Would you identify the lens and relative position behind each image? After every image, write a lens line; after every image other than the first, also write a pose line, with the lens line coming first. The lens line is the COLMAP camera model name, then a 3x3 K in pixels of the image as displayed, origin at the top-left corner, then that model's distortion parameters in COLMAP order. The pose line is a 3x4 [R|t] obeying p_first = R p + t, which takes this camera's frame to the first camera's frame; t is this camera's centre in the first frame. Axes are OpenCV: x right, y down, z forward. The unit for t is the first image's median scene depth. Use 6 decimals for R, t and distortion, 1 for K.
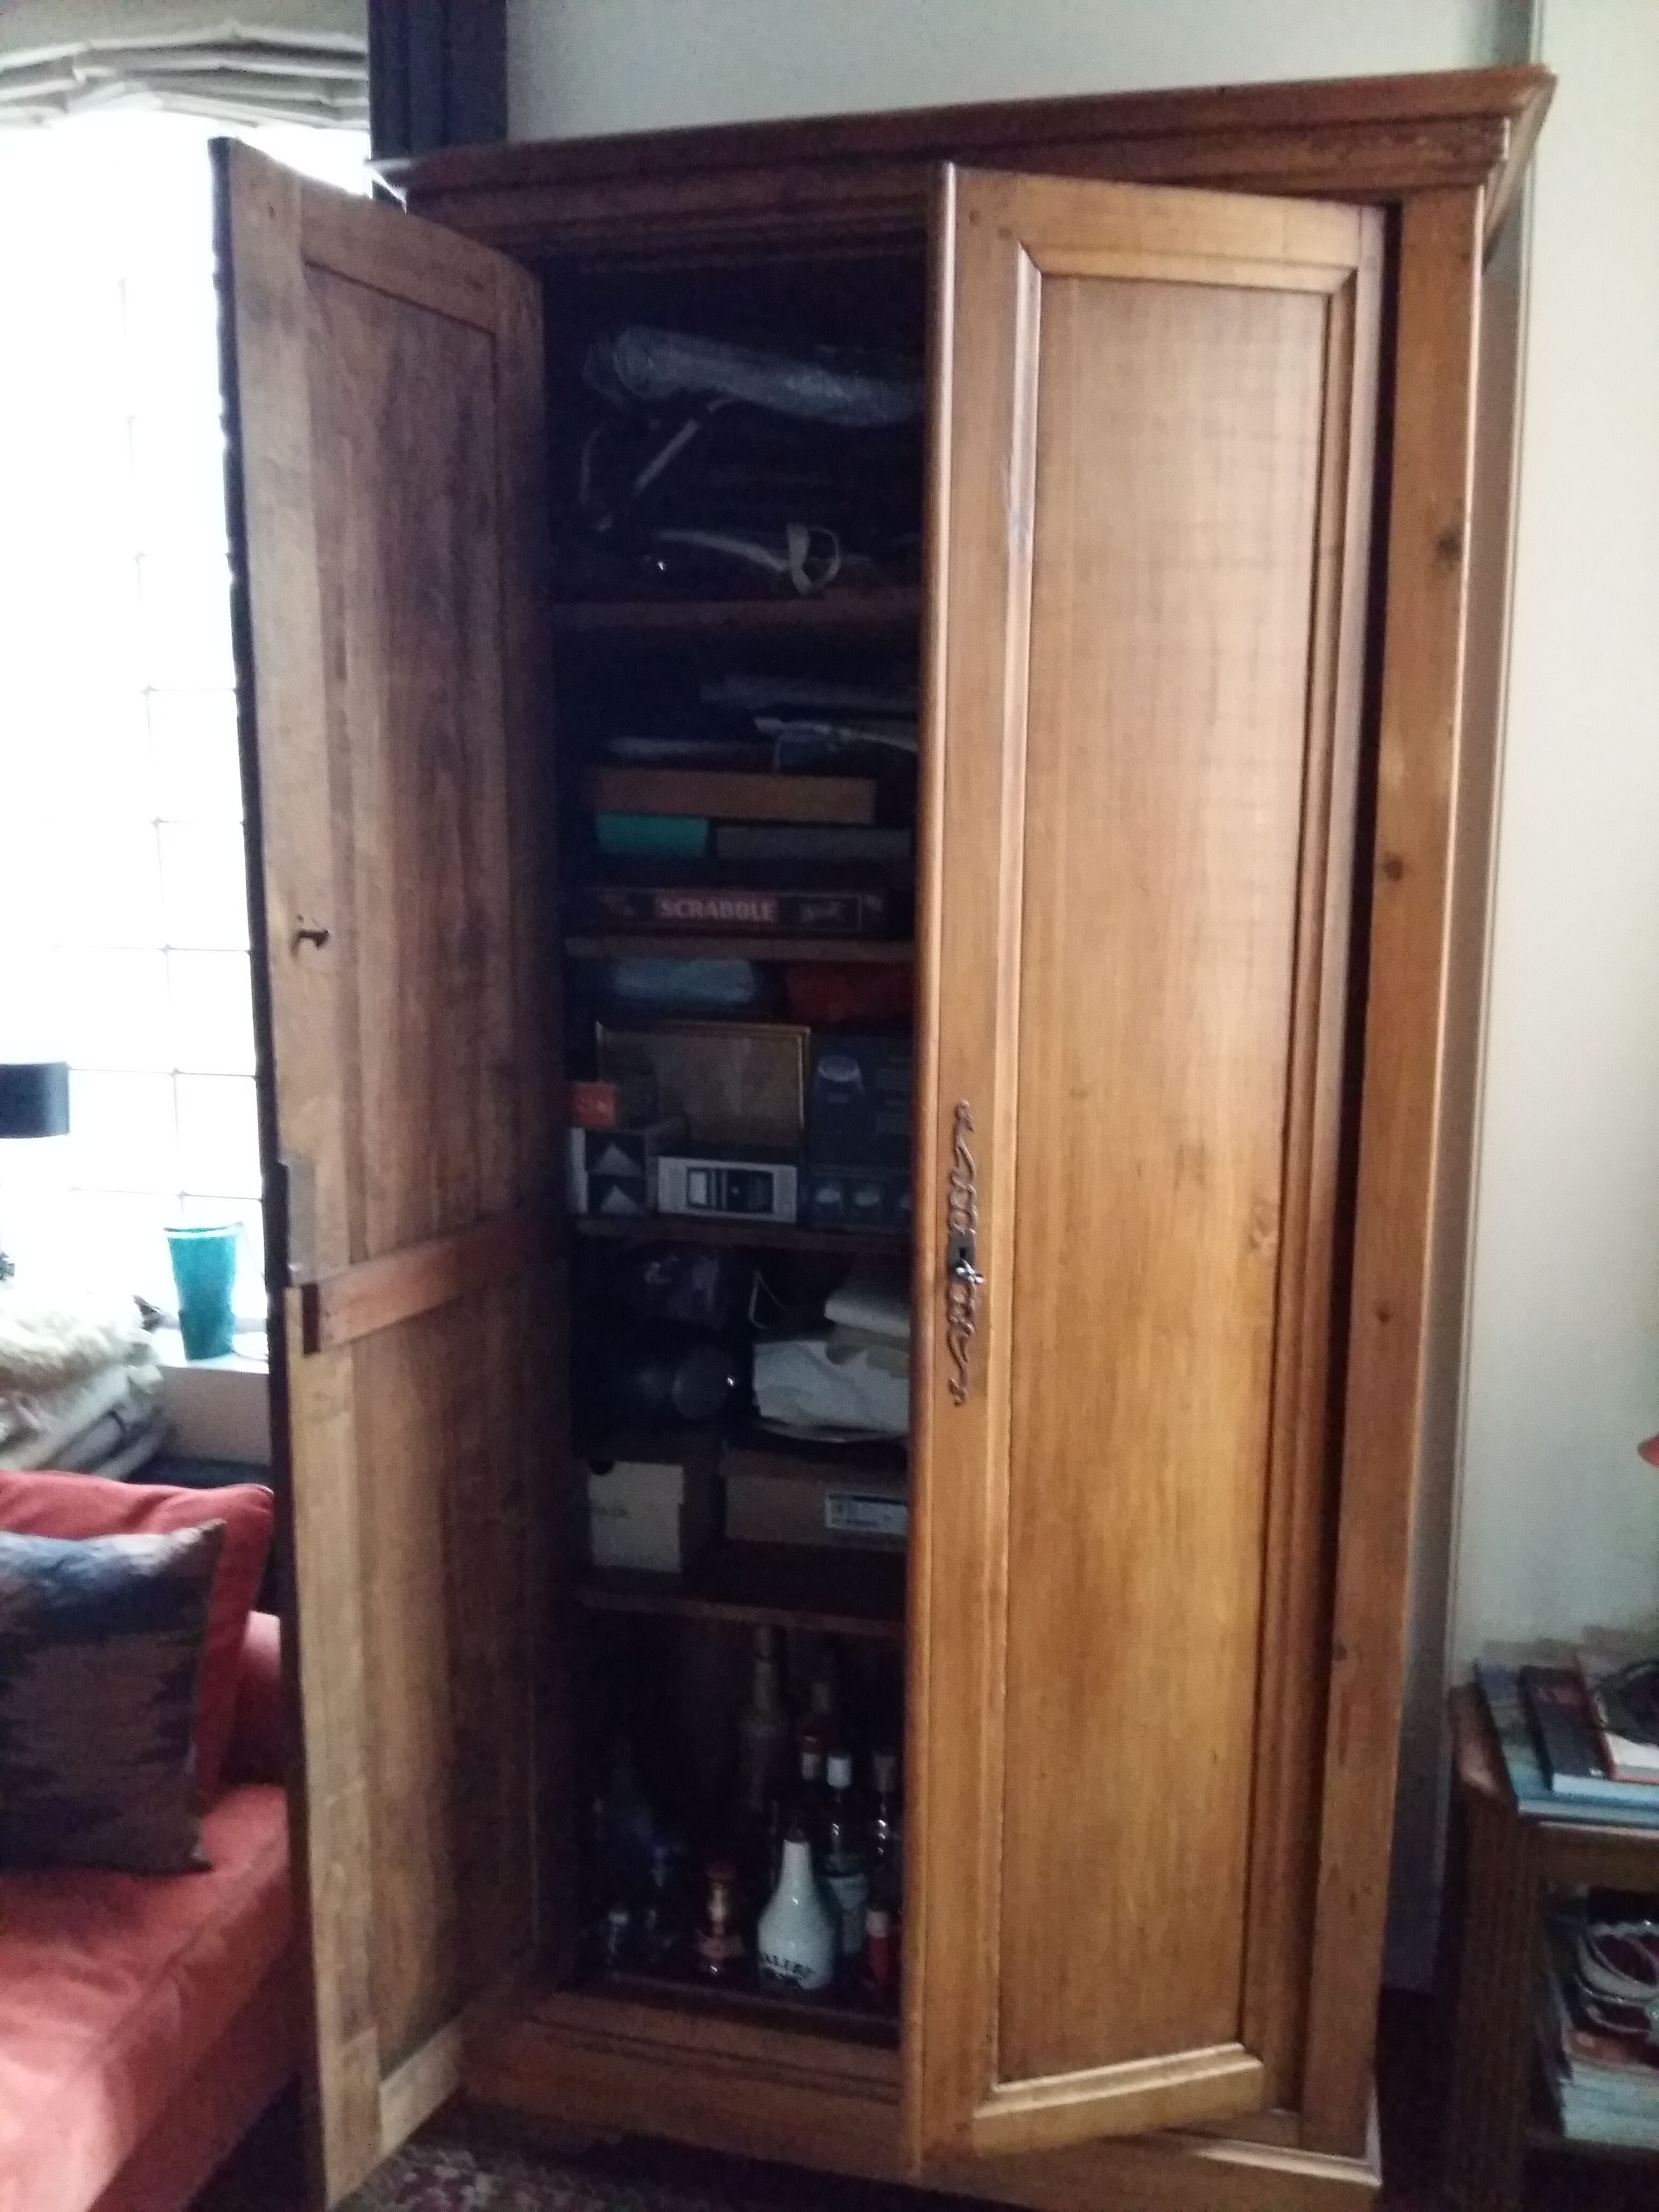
lens RADIAL K [[1774.9, 0, 829.5], [0, 1774.9, 1106.0], [0, 0, 1]] dist [0.007446, -0.045766]
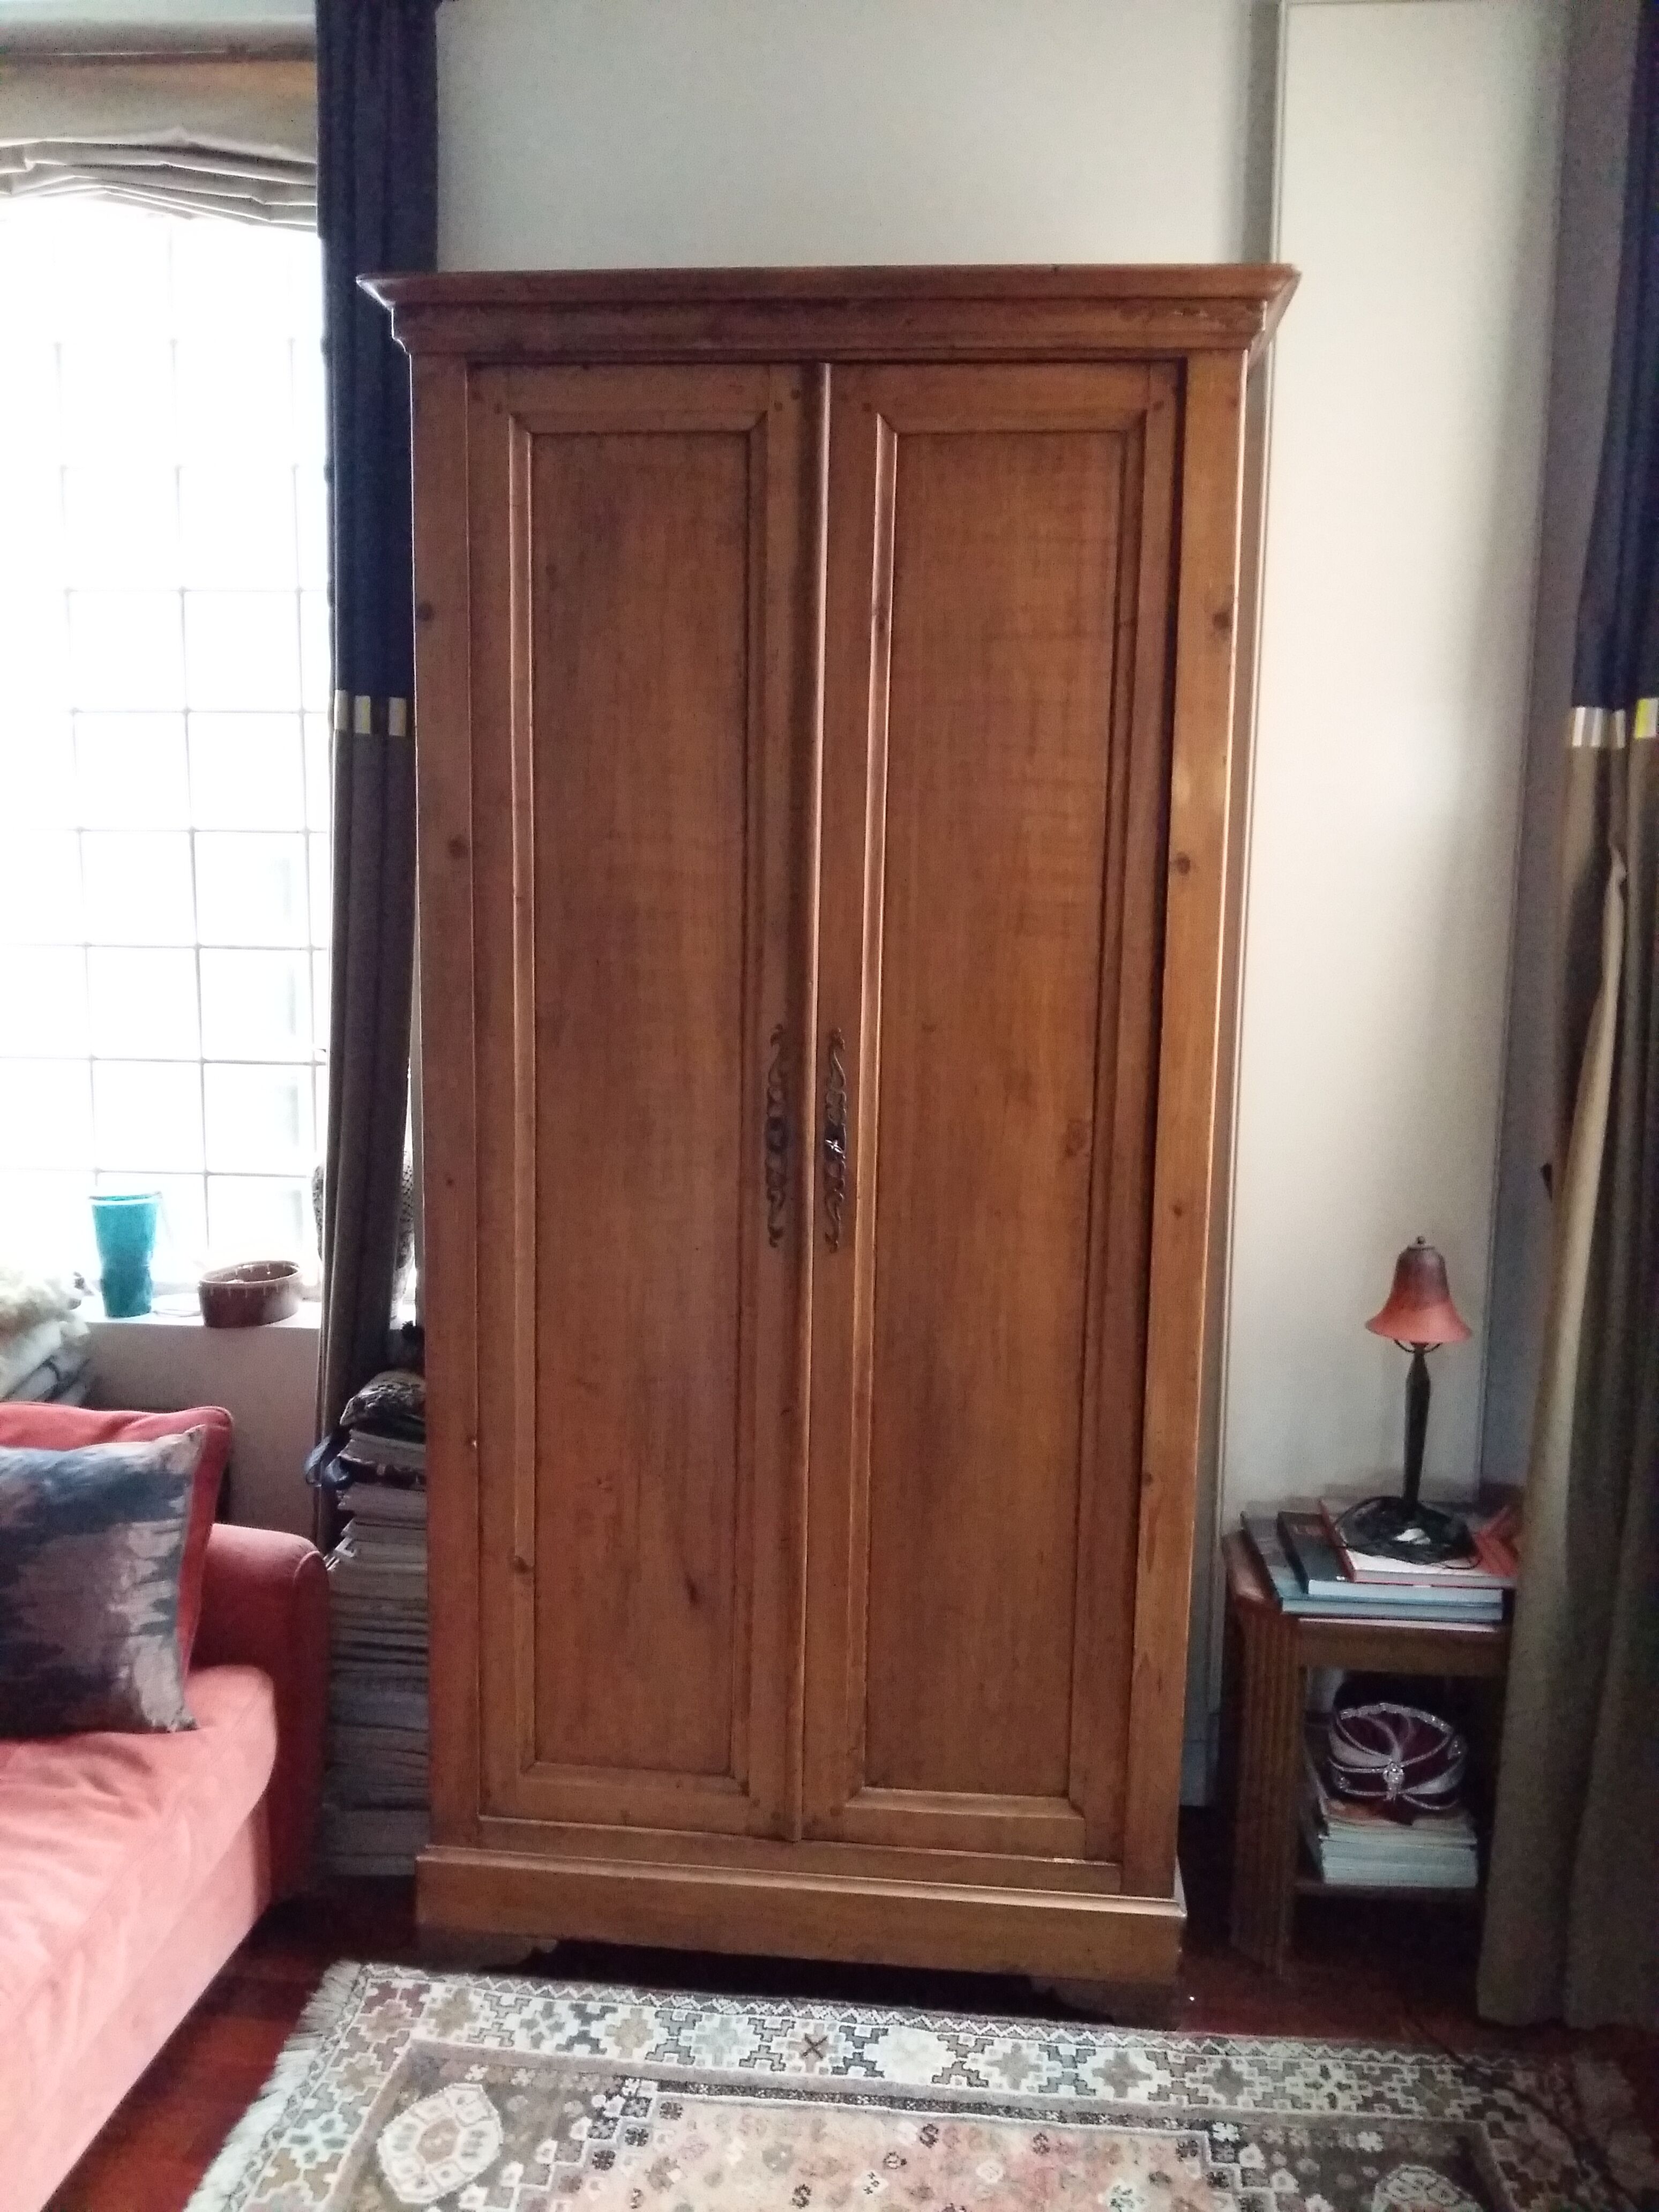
lens RADIAL K [[1706.6, 0, 829.5], [0, 1706.6, 1106.0], [0, 0, 1]] dist [0.071469, -0.132746]
pose [[0.990194, -0.006697, 0.139537, -0.096479], [0.009891, 0.999704, -0.022213, 0.056464], [-0.139347, 0.023375, 0.989968, -0.173285]]
